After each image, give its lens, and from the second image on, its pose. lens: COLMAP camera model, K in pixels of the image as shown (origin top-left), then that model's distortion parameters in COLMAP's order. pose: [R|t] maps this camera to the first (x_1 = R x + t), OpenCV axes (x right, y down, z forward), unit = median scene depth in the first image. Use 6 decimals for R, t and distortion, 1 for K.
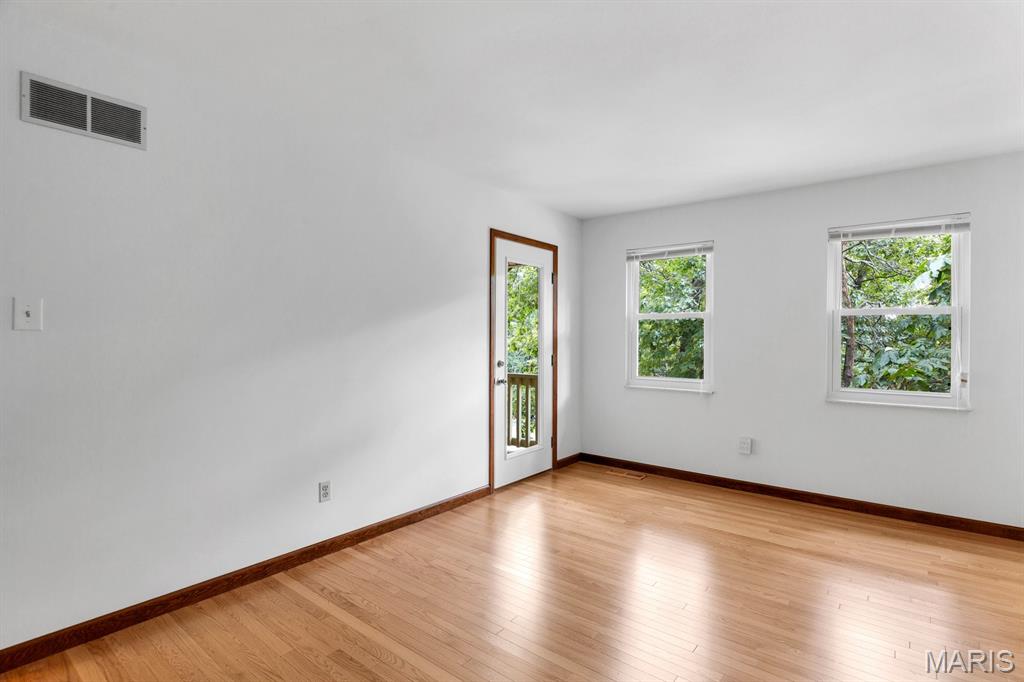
lens RADIAL K [[497.1, 0, 512.2], [0, 497.1, 339.7], [0, 0, 1]] dist [-0.001424, -0.000665]
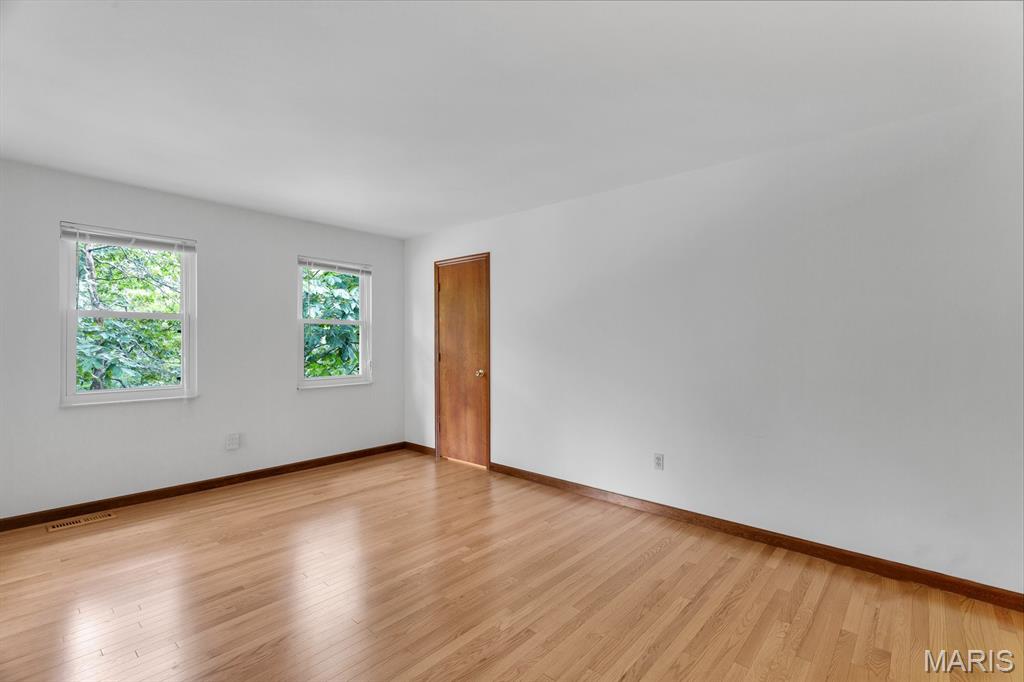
lens RADIAL K [[462.2, 0, 509.9], [0, 462.2, 341.6], [0, 0, 1]] dist [0.000408, 0.001461]
pose [[0.062473, -0.006793, 0.998024, -0.516107], [0.003468, 0.999972, 0.006589, -0.005912], [-0.998041, 0.003049, 0.062495, 0.366458]]
